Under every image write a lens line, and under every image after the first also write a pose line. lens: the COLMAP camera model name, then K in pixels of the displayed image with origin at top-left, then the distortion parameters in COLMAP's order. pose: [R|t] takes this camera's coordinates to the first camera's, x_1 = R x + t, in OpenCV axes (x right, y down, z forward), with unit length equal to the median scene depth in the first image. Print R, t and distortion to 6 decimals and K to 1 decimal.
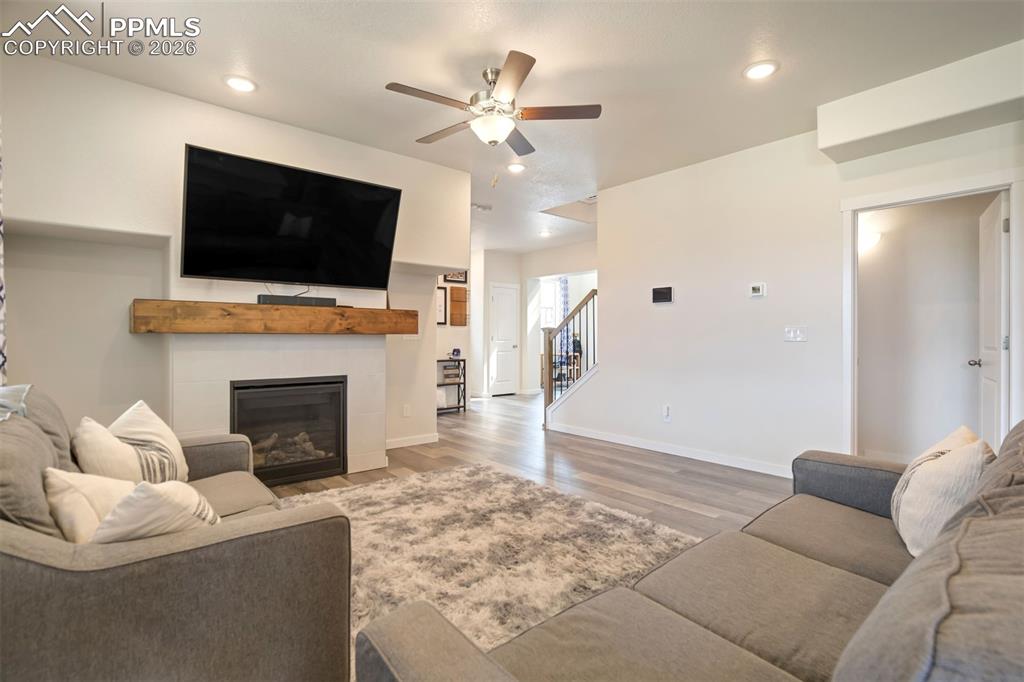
lens RADIAL K [[480.2, 0, 520.5], [0, 480.2, 337.3], [0, 0, 1]] dist [-0.033682, 0.015275]
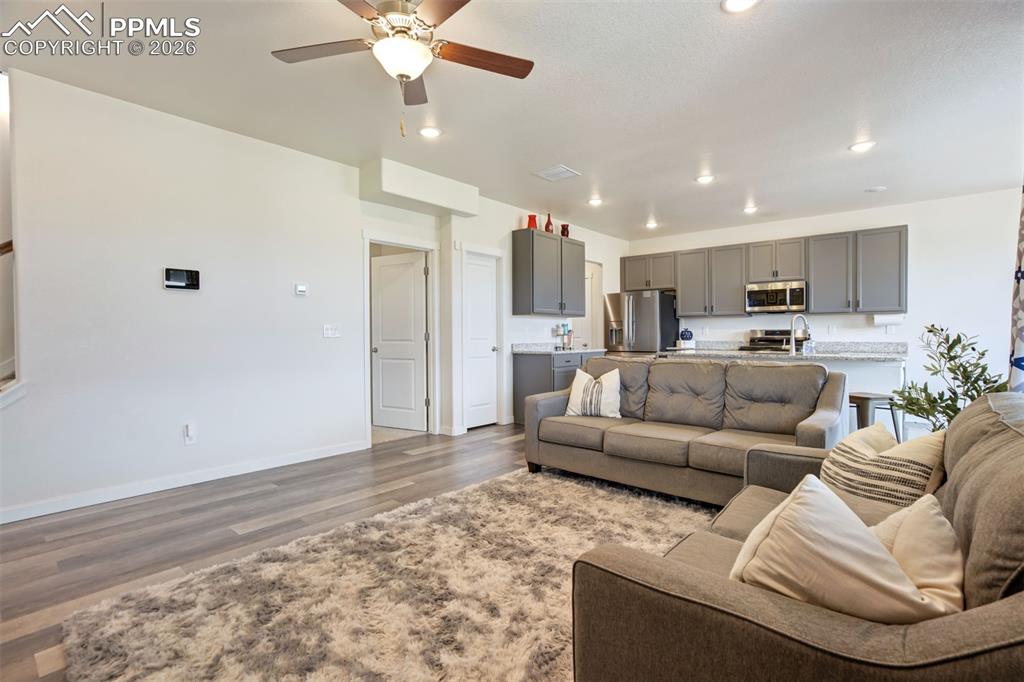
lens RADIAL K [[480.2, 0, 515.1], [0, 480.2, 342.8], [0, 0, 1]] dist [-0.033682, 0.015275]
pose [[-0.144261, -0.017260, 0.989389, -0.680058], [0.005346, 0.999820, 0.018222, 0.002112], [-0.989525, 0.007918, -0.144143, 0.762162]]
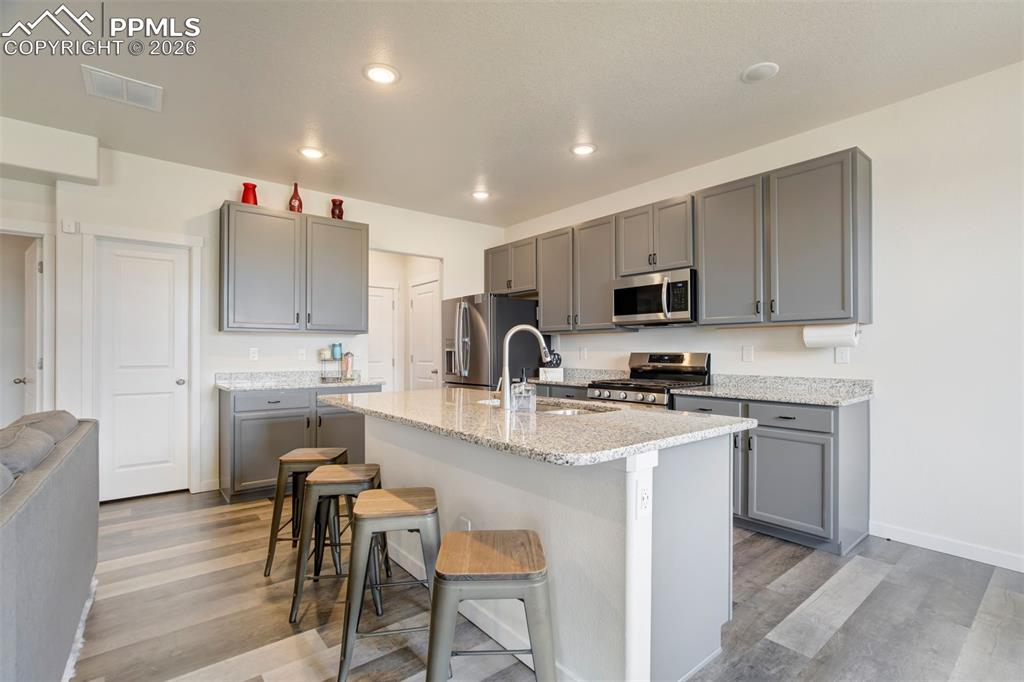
lens RADIAL K [[480.2, 0, 510.5], [0, 480.2, 350.6], [0, 0, 1]] dist [-0.033682, 0.015275]
pose [[0.040186, 0.001643, 0.999191, -0.115050], [0.001774, 0.999997, -0.001715, -0.014681], [-0.999191, 0.001842, 0.040183, -0.217931]]
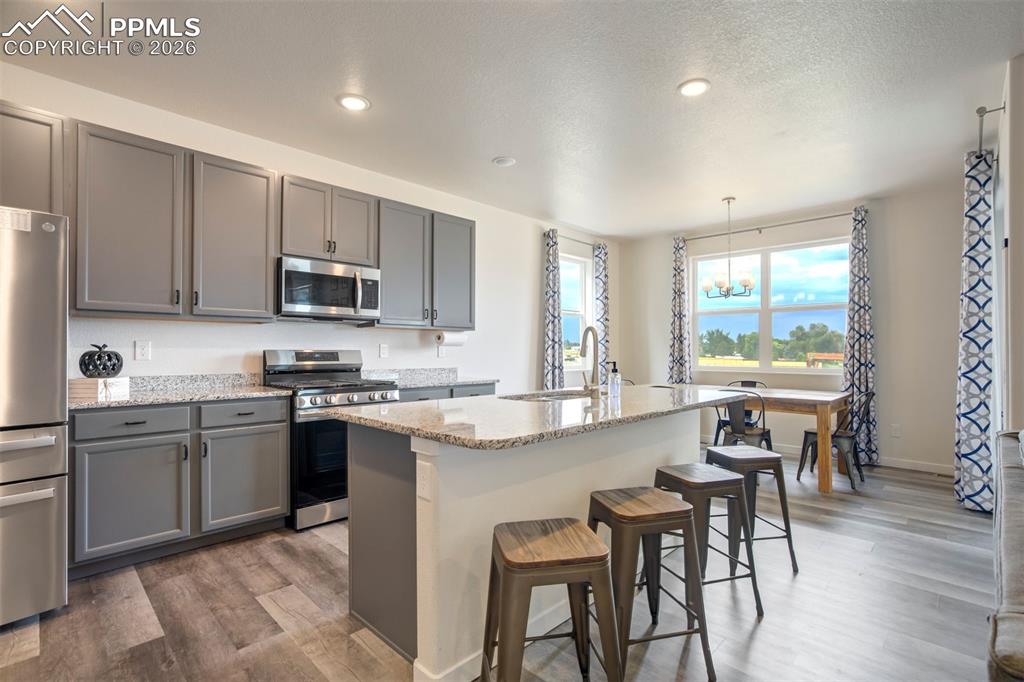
lens RADIAL K [[480.2, 0, 514.2], [0, 480.2, 341.8], [0, 0, 1]] dist [-0.033682, 0.015275]
pose [[-0.996575, -0.006814, -0.082414, 0.699136], [-0.005706, 0.999890, -0.013672, -0.016245], [0.082498, -0.013155, -0.996504, 0.523298]]
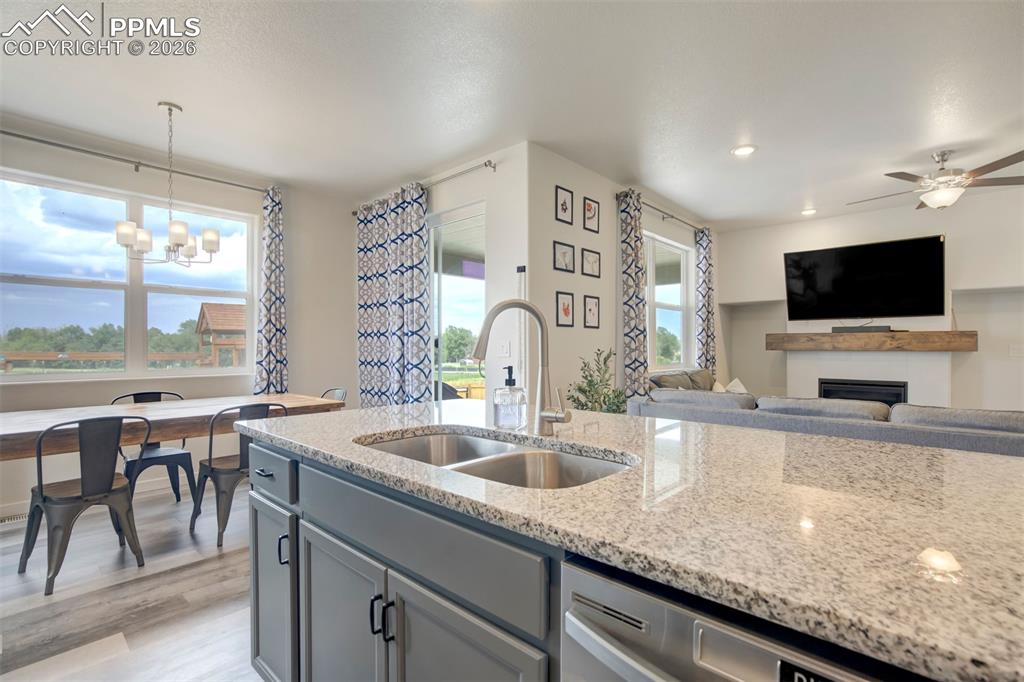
lens RADIAL K [[480.2, 0, 514.7], [0, 480.2, 349.1], [0, 0, 1]] dist [-0.033682, 0.015275]
pose [[0.117684, 0.002129, -0.993049, 0.898541], [-0.003120, 0.999994, 0.001775, -0.011731], [0.993046, 0.002889, 0.117690, -0.269283]]
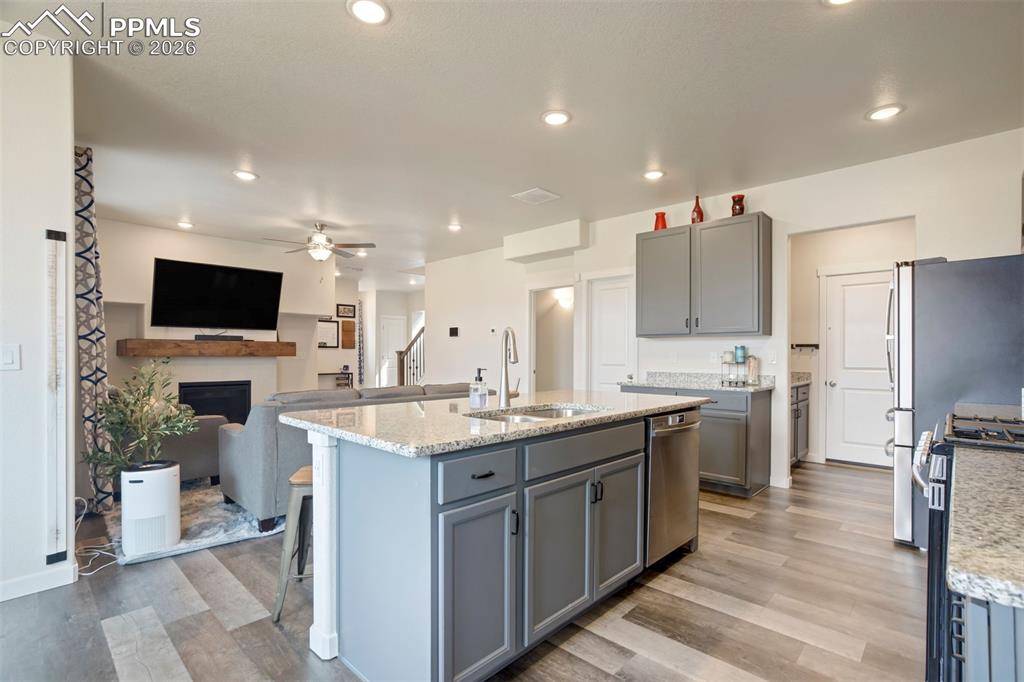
lens RADIAL K [[480.2, 0, 522.1], [0, 480.2, 357.4], [0, 0, 1]] dist [-0.033682, 0.015275]
pose [[0.994857, 0.000222, 0.101286, 0.468971], [-0.000748, 0.999986, 0.005154, -0.013311], [-0.101283, -0.005203, 0.994844, -0.860138]]
